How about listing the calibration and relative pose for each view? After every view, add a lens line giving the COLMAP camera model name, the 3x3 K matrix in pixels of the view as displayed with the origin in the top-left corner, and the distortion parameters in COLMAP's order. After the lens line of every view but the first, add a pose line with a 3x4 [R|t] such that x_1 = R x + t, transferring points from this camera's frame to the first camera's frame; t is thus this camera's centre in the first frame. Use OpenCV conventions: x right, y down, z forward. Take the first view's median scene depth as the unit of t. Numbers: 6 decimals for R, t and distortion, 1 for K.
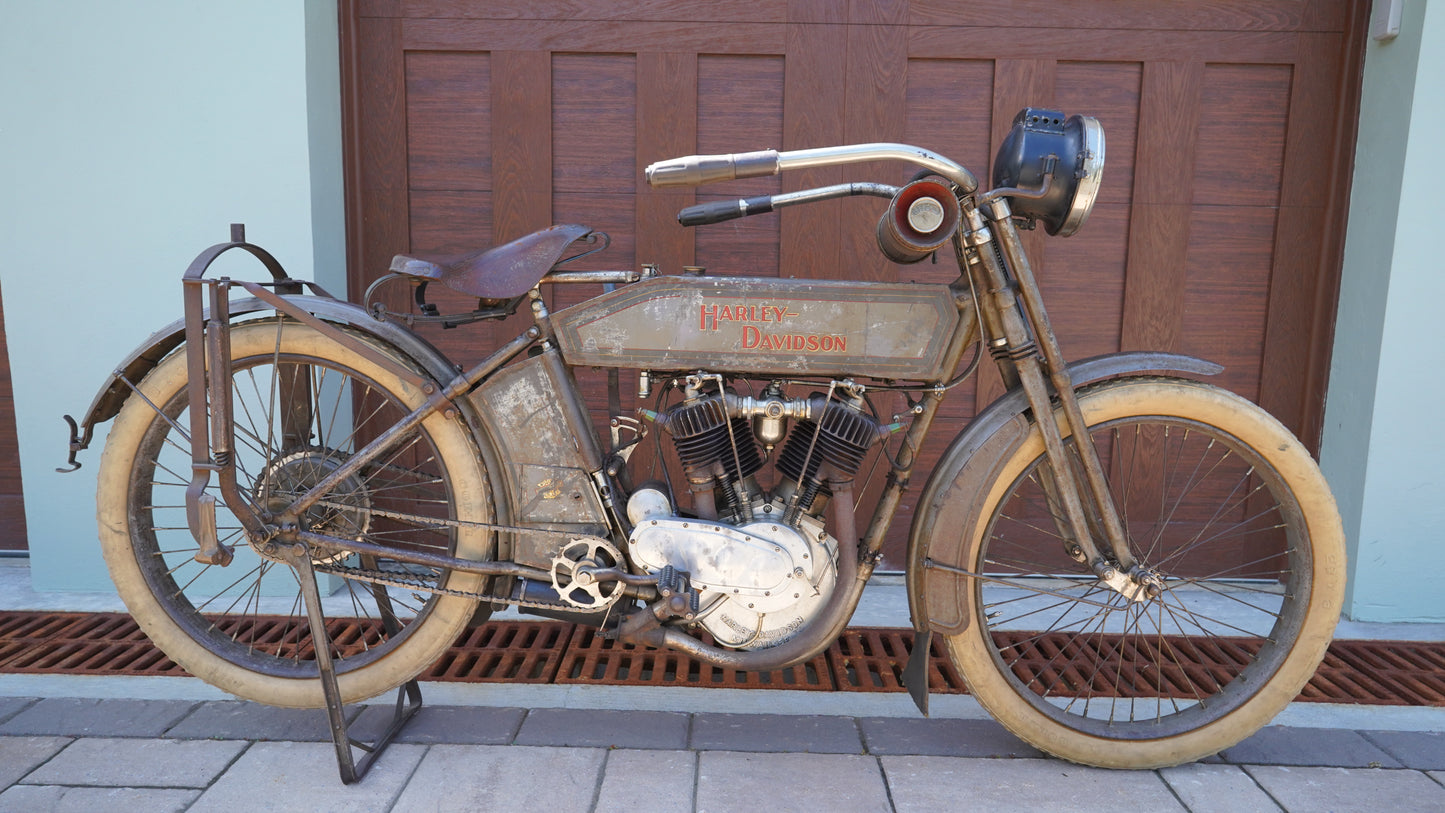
lens RADIAL K [[953.2, 0, 713.3], [0, 953.2, 407.3], [0, 0, 1]] dist [-0.024894, 0.027678]
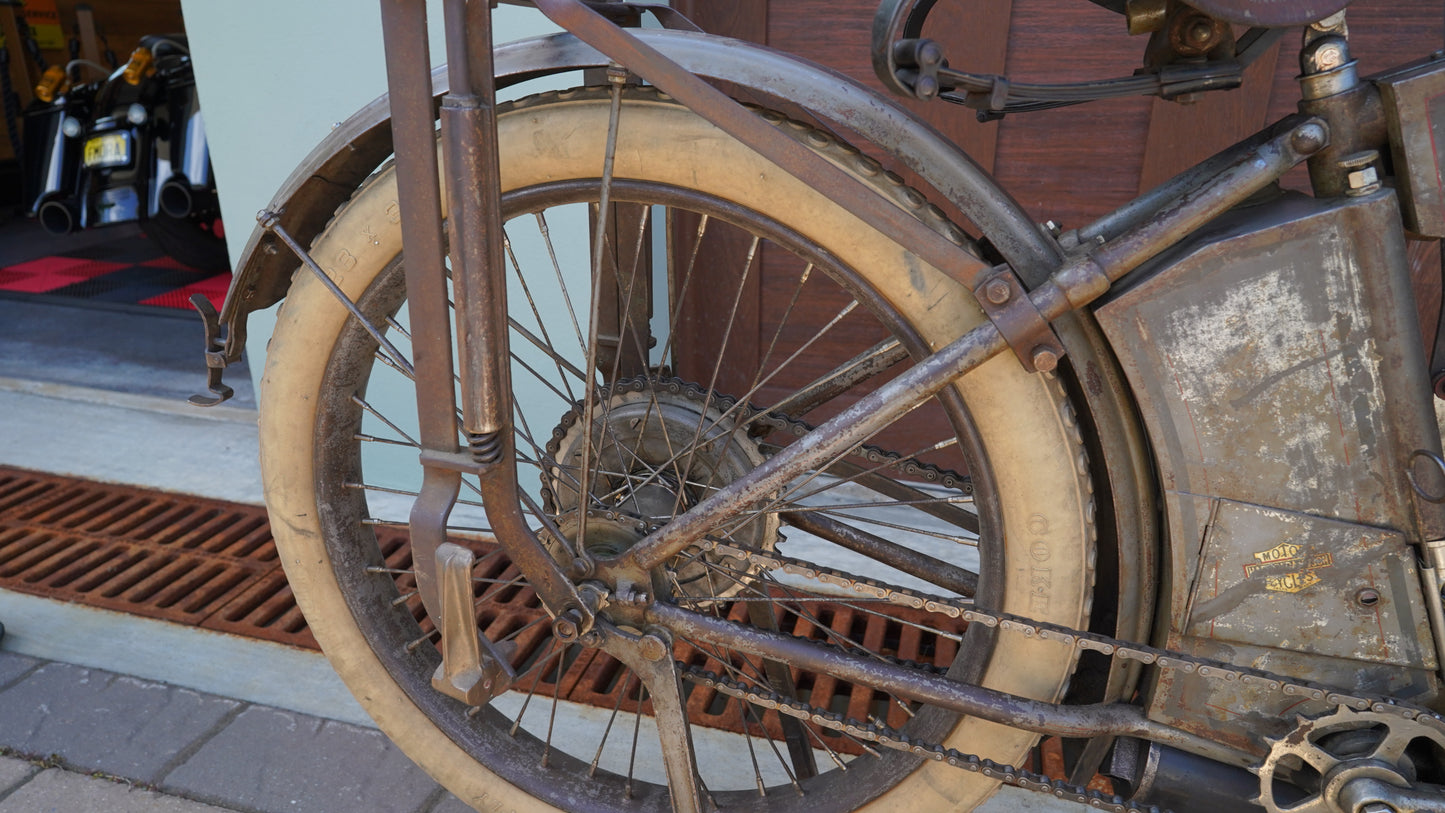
lens RADIAL K [[953.2, 0, 711.8], [0, 953.2, 403.7], [0, 0, 1]] dist [-0.024894, 0.027678]
pose [[0.967975, 0.080649, -0.237739, -0.306462], [-0.028266, 0.975984, 0.215999, -0.051924], [0.249449, -0.202362, 0.947008, 0.599070]]
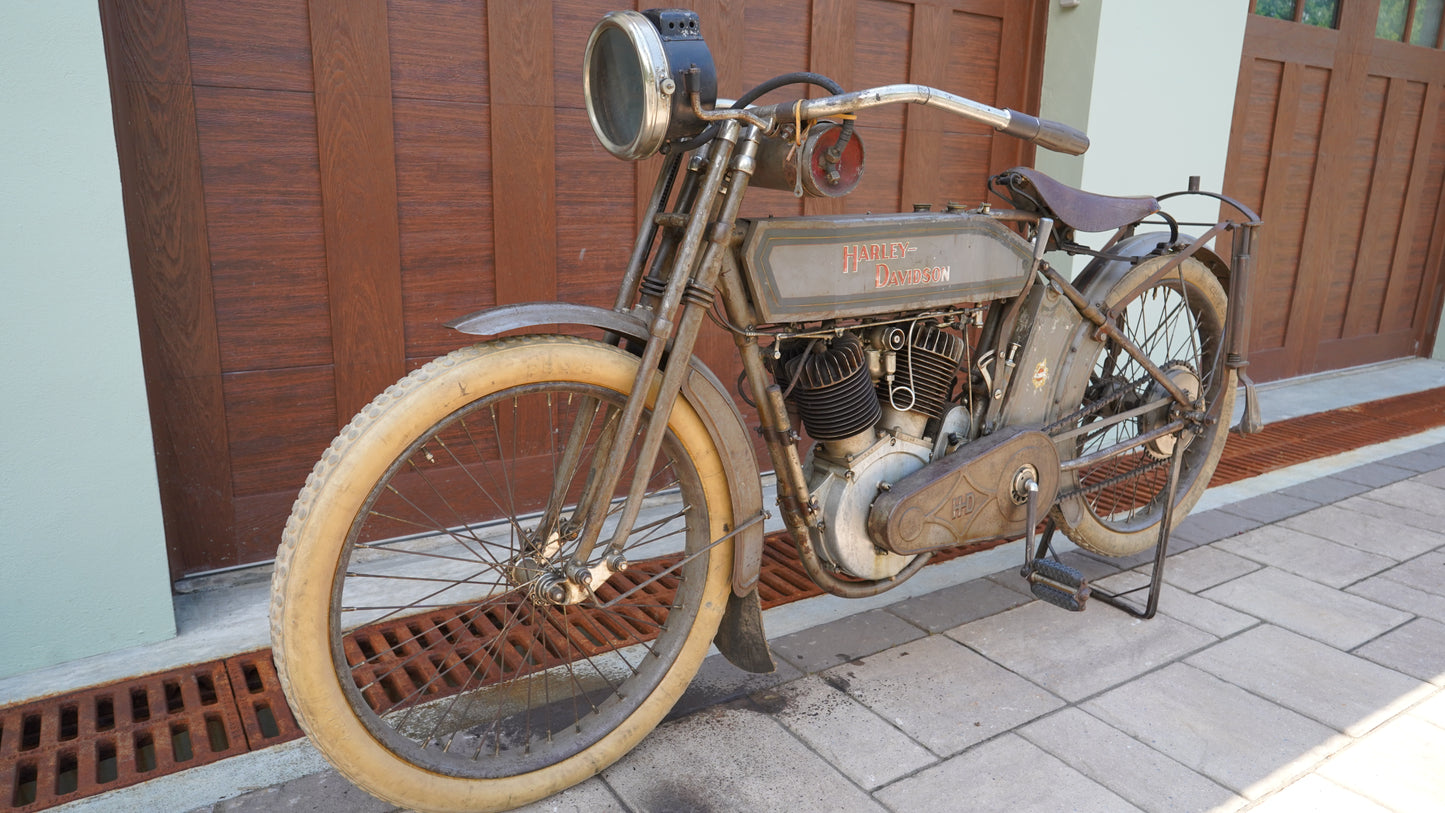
lens RADIAL K [[953.2, 0, 712.5], [0, 953.2, 408.2], [0, 0, 1]] dist [-0.024894, 0.027678]
pose [[0.831555, -0.131235, 0.539717, -0.677201], [0.075299, 0.989352, 0.124551, -0.066041], [-0.550315, -0.062931, 0.832582, 0.233072]]
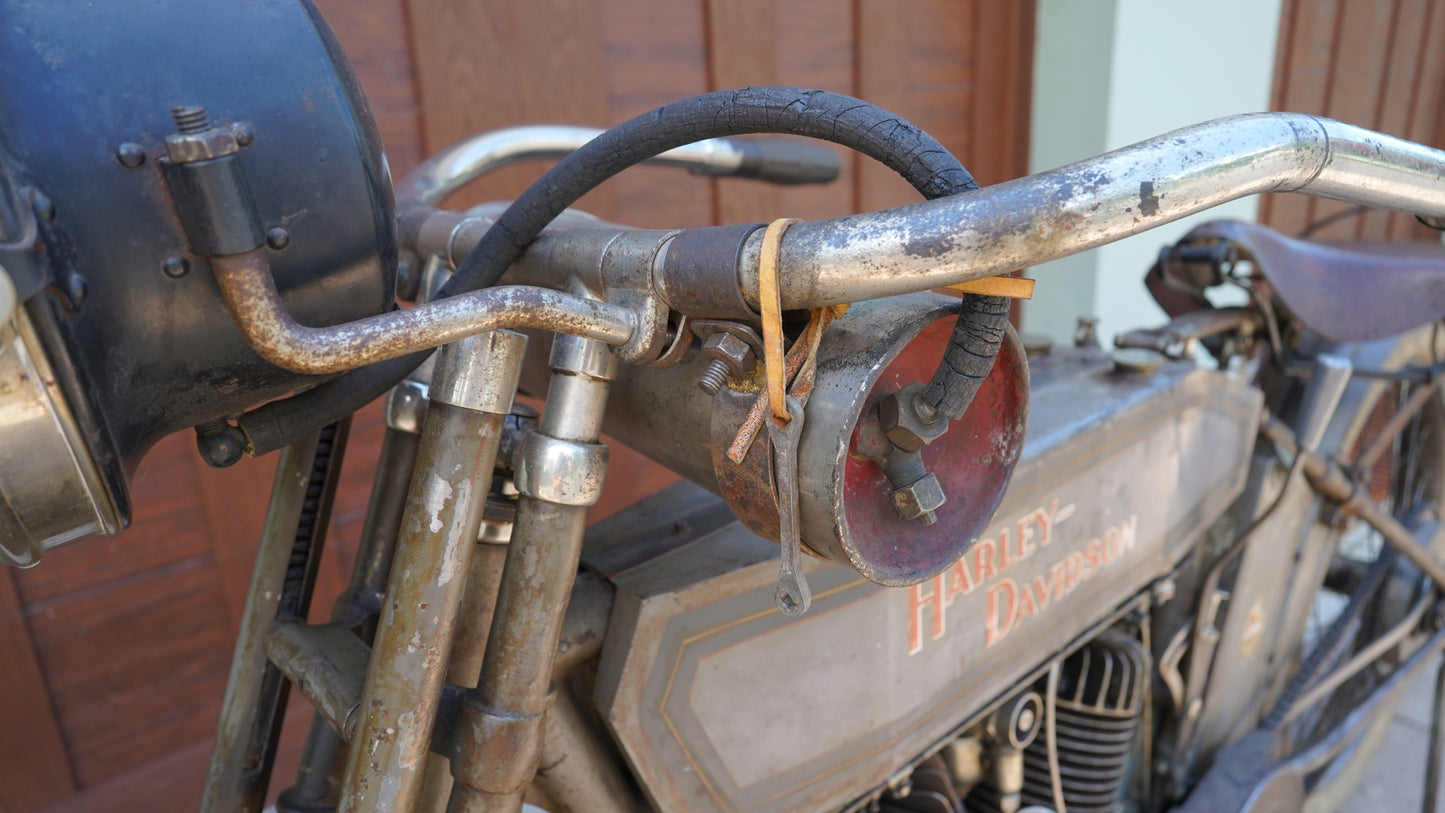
lens RADIAL K [[953.2, 0, 719.7], [0, 953.2, 402.1], [0, 0, 1]] dist [-0.024894, 0.027678]
pose [[0.755441, -0.245408, 0.607523, -0.271182], [0.157966, 0.968074, 0.194625, -0.221217], [-0.635890, -0.051059, 0.770089, 0.745347]]
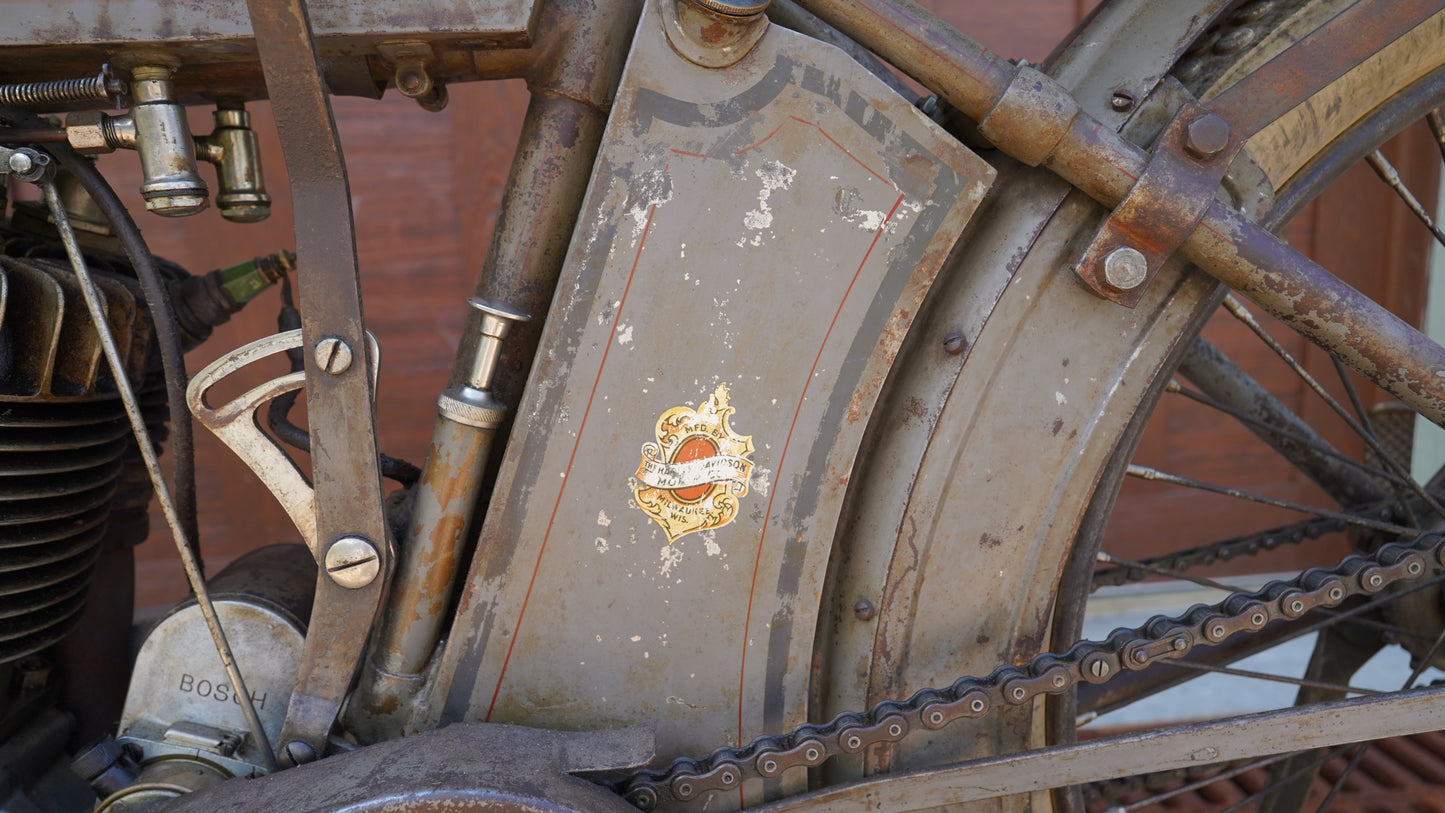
lens RADIAL K [[953.2, 0, 718.3], [0, 953.2, 409.1], [0, 0, 1]] dist [-0.024894, 0.027678]
pose [[0.992670, -0.082363, 0.088440, 0.256901], [0.079844, 0.996304, 0.031662, 0.045711], [-0.090721, -0.024368, 0.995578, 0.750934]]
